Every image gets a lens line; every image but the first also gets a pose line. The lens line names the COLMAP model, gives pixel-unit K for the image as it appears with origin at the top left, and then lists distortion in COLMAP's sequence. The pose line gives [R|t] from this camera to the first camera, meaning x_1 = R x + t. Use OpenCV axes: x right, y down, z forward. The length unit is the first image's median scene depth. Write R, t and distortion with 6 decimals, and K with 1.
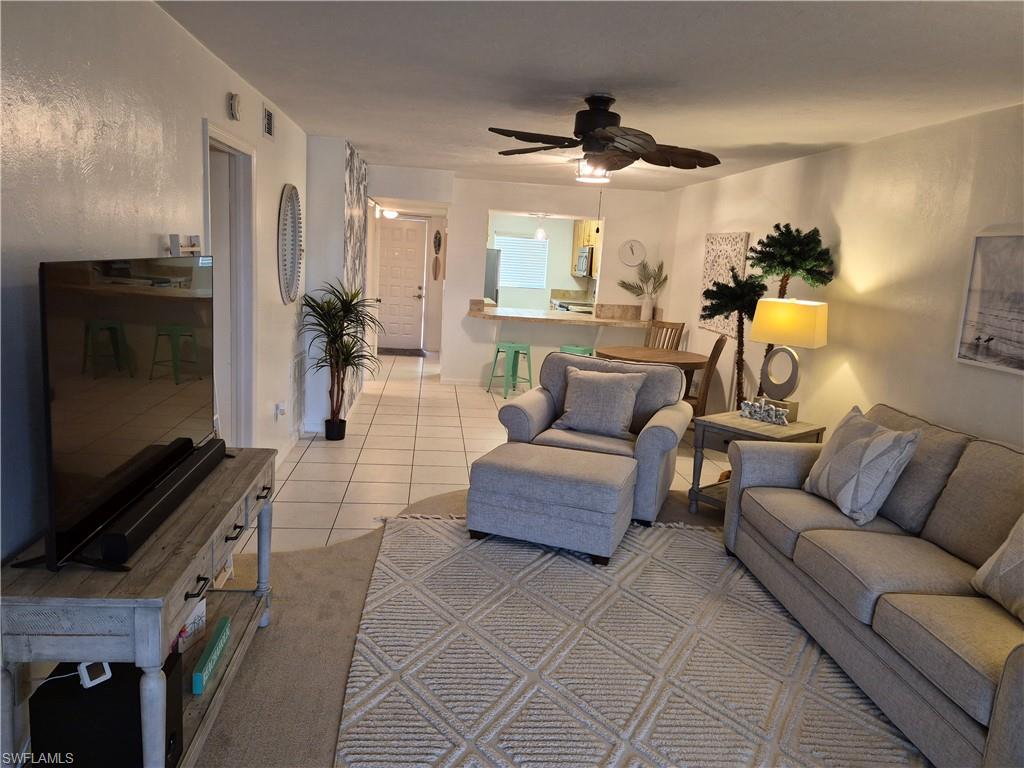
lens RADIAL K [[718.5, 0, 493.2], [0, 718.5, 364.7], [0, 0, 1]] dist [0.074070, -0.080199]
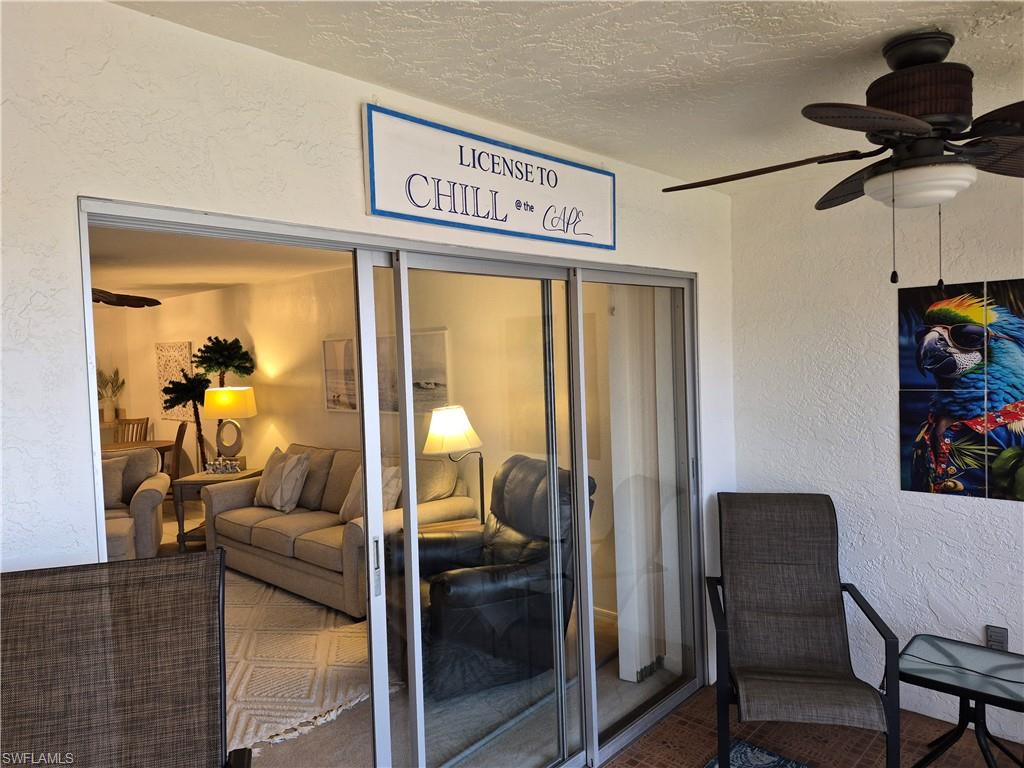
lens RADIAL K [[718.5, 0, 513.2], [0, 718.5, 388.2], [0, 0, 1]] dist [0.074070, -0.080199]
pose [[0.730770, -0.120343, 0.671932, -0.145463], [0.181776, 0.983102, -0.021620, 0.045652], [-0.657976, 0.137940, 0.740297, -0.440034]]
